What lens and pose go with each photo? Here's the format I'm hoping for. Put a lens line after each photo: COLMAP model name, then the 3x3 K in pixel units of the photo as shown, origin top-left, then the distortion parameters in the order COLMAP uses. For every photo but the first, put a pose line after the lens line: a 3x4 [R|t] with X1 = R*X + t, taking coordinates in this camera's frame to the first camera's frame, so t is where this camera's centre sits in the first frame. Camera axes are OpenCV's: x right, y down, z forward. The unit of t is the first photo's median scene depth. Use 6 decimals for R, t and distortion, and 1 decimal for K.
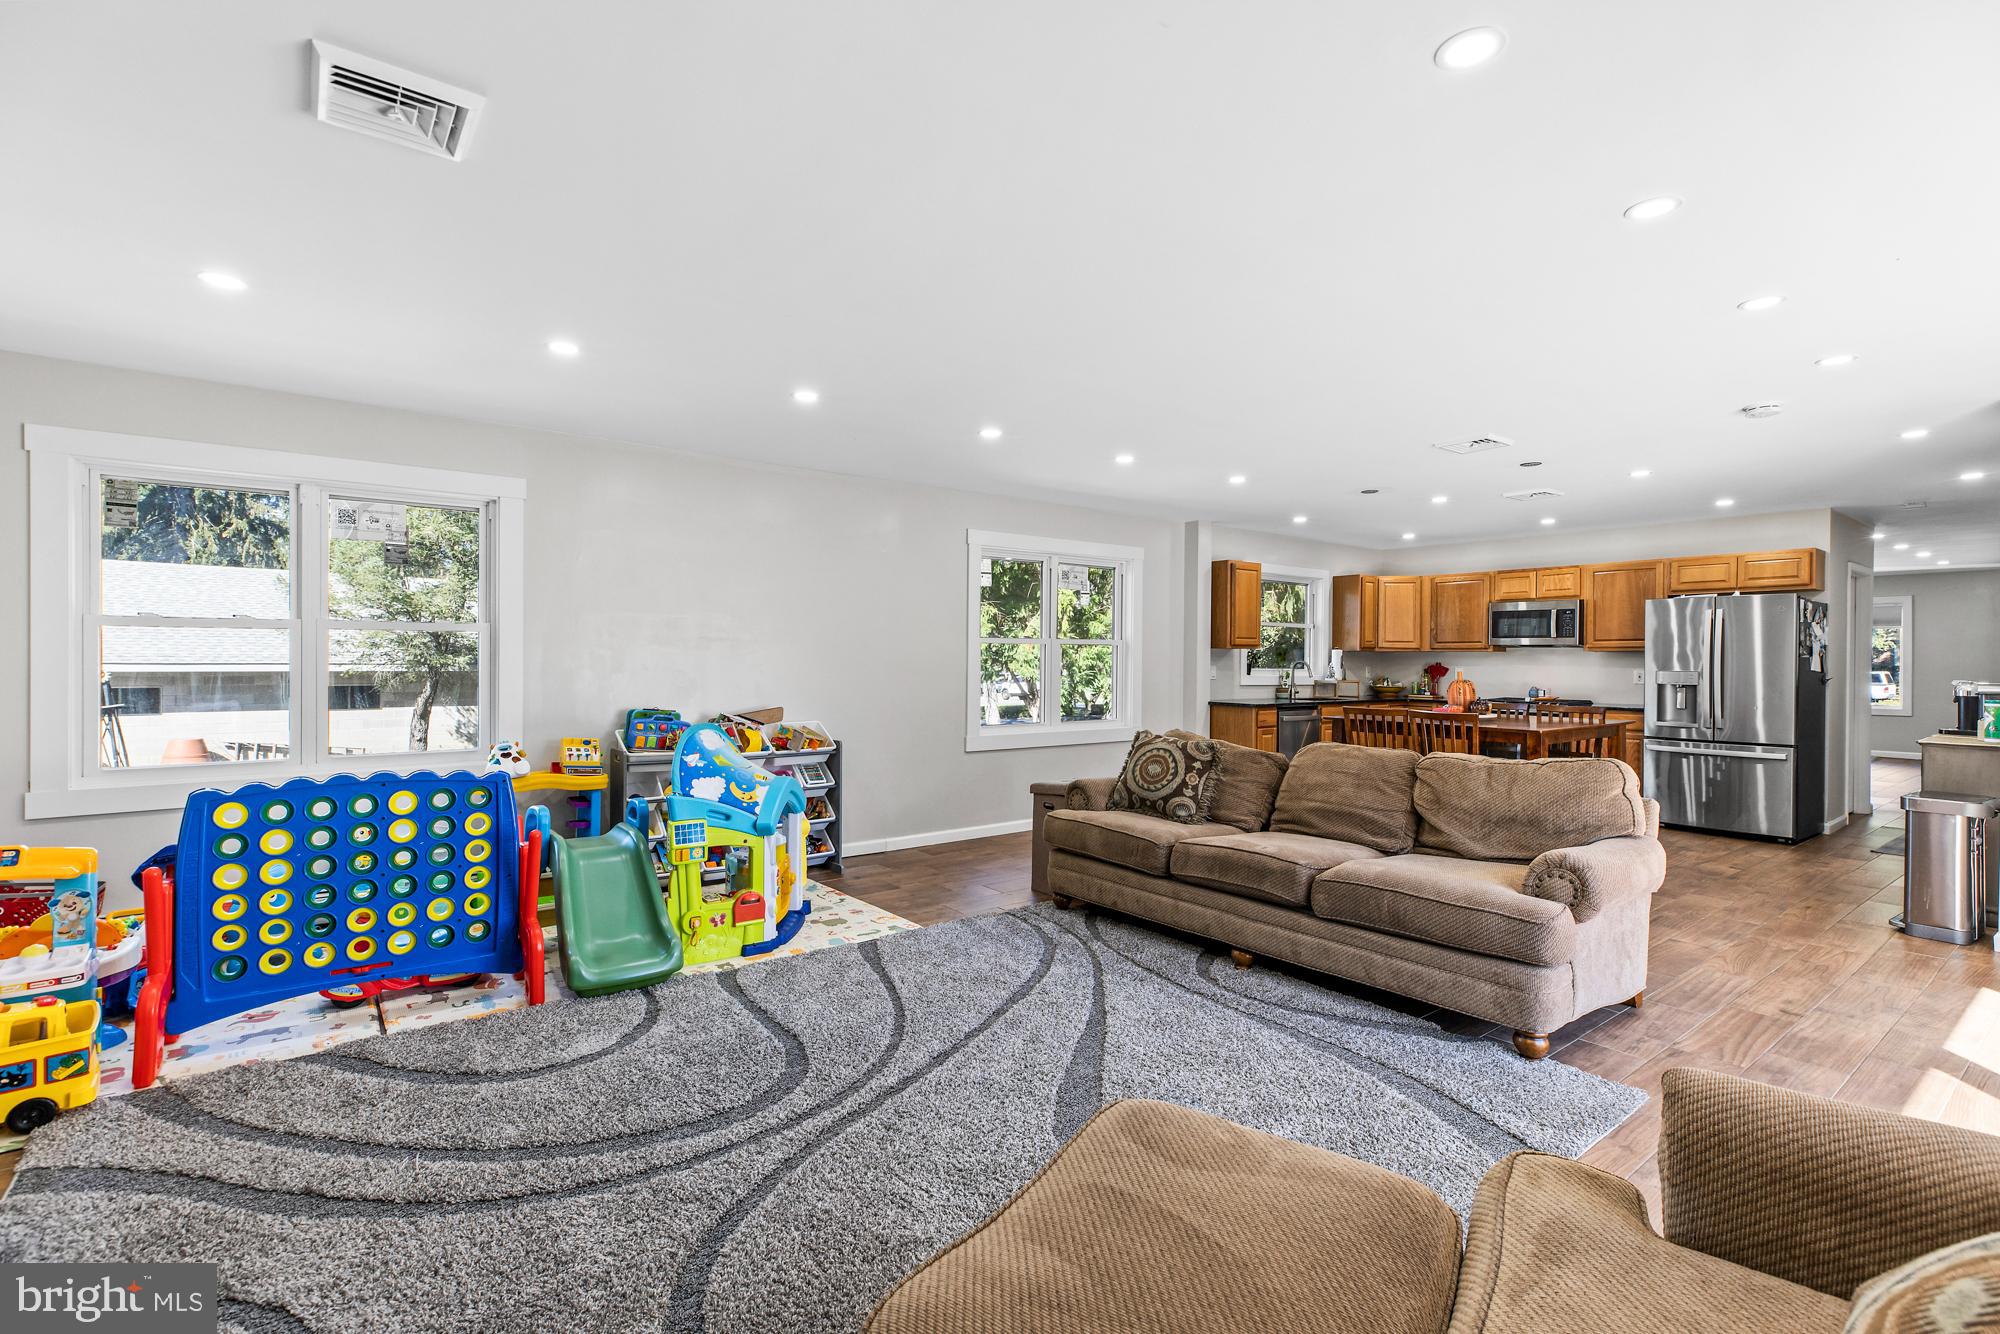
lens RADIAL K [[904.5, 0, 995.1], [0, 904.5, 659.9], [0, 0, 1]] dist [0.009618, 0.000114]
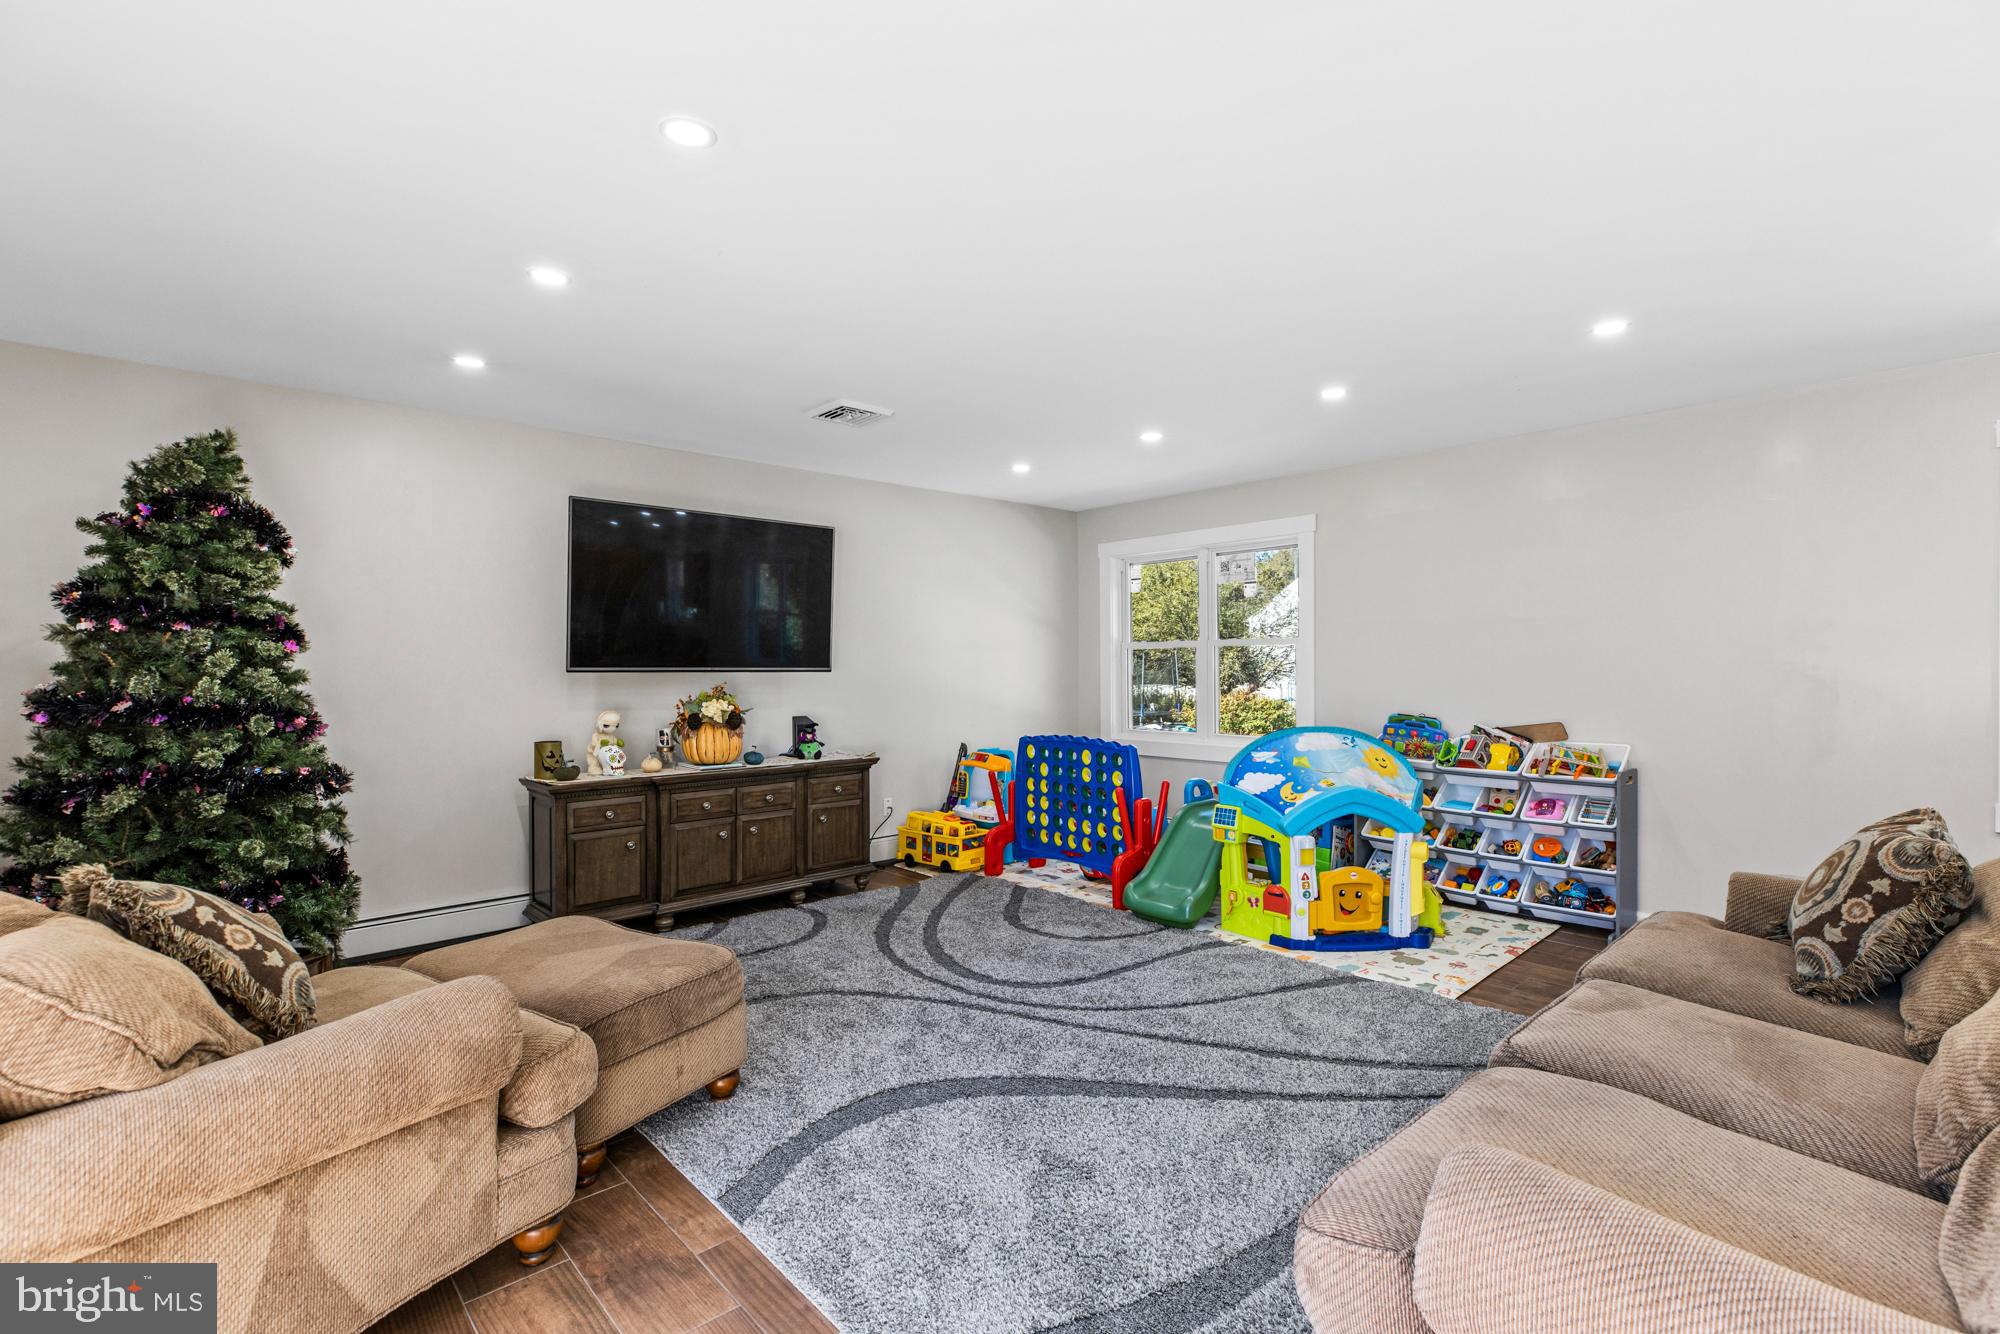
lens RADIAL K [[904.5, 0, 988.2], [0, 904.5, 666.7], [0, 0, 1]] dist [0.009618, 0.000114]
pose [[0.083176, -0.003566, -0.996528, 0.443215], [0.004287, 0.999986, -0.003221, 0.001322], [0.996526, -0.004004, 0.083190, 0.337149]]
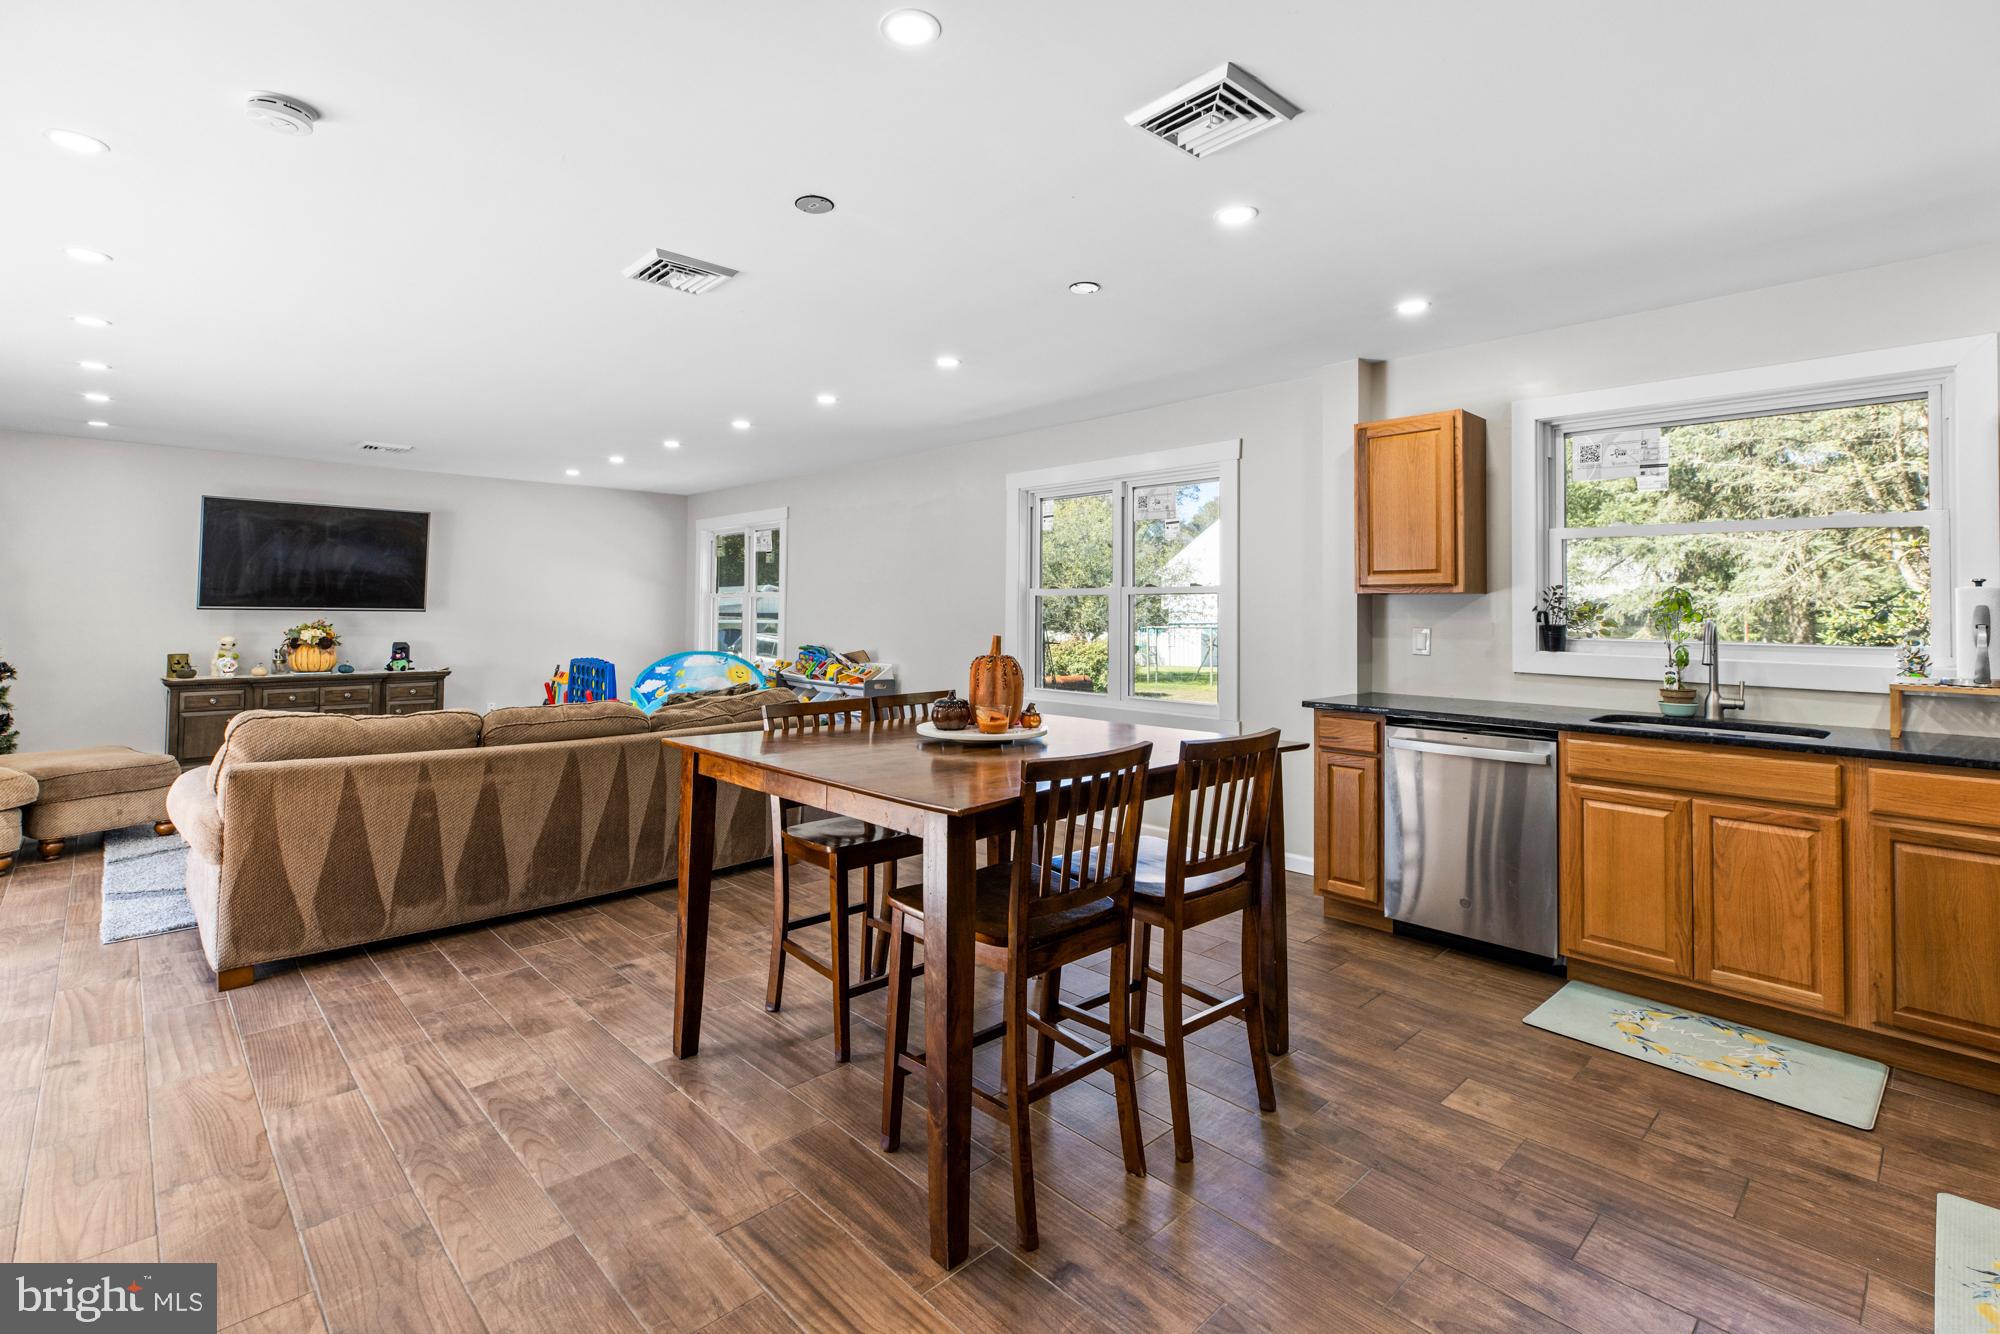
lens RADIAL K [[904.5, 0, 980.3], [0, 904.5, 601.4], [0, 0, 1]] dist [0.009618, 0.000114]
pose [[0.107108, -0.014843, -0.994137, 0.844756], [-0.008610, 0.999837, -0.015856, 0.001756], [0.994210, 0.010258, 0.106963, 0.822177]]
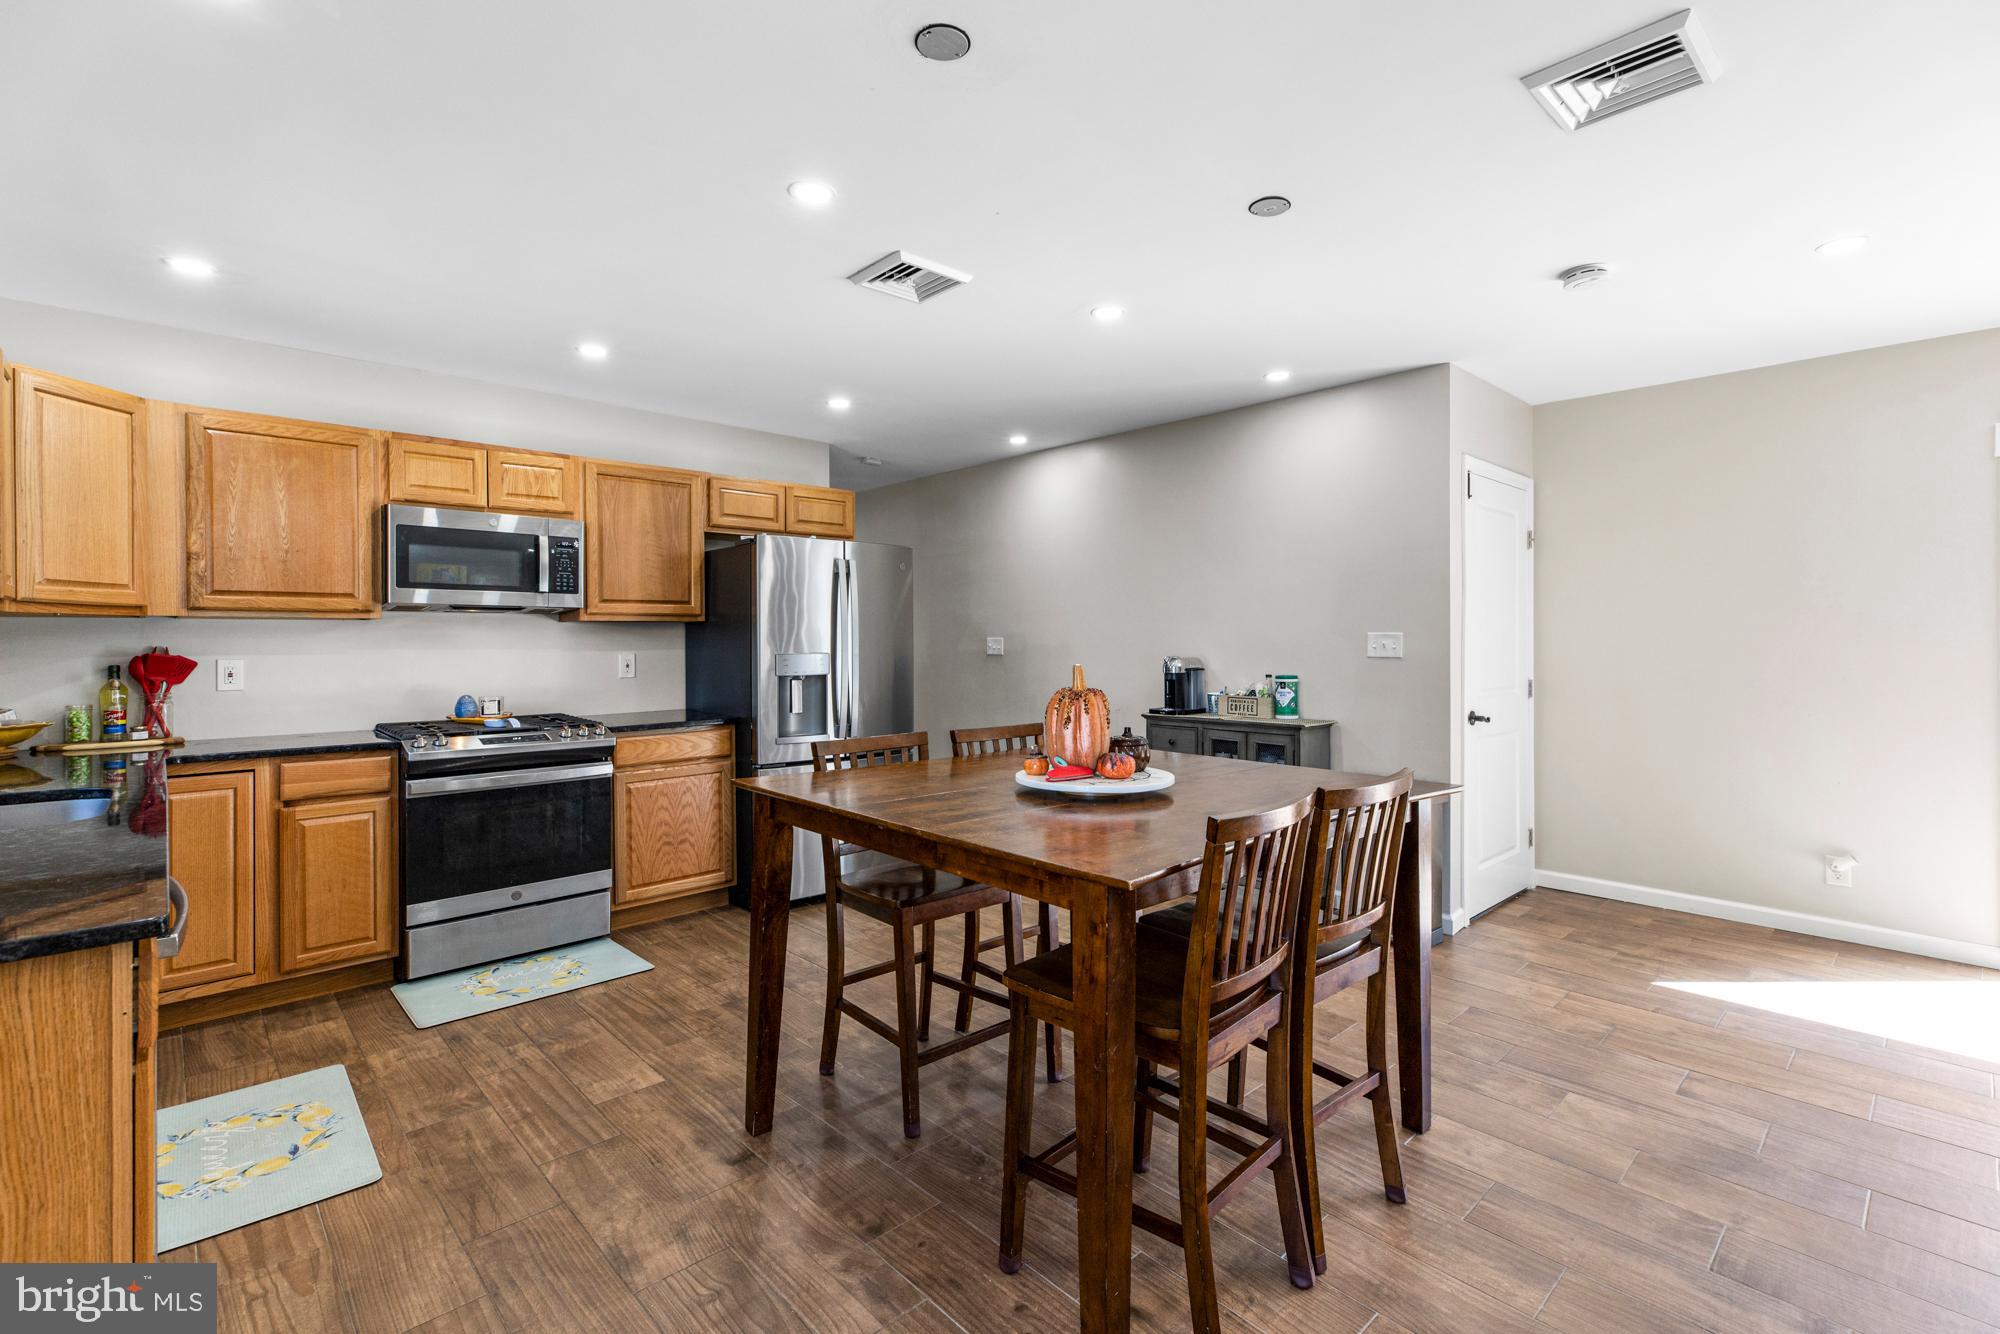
lens RADIAL K [[904.5, 0, 993.1], [0, 904.5, 651.3], [0, 0, 1]] dist [0.009618, 0.000114]
pose [[-0.106519, -0.020436, 0.994101, 0.116350], [0.005259, 0.999763, 0.021116, -0.002075], [-0.994297, 0.007477, -0.106387, 0.938912]]
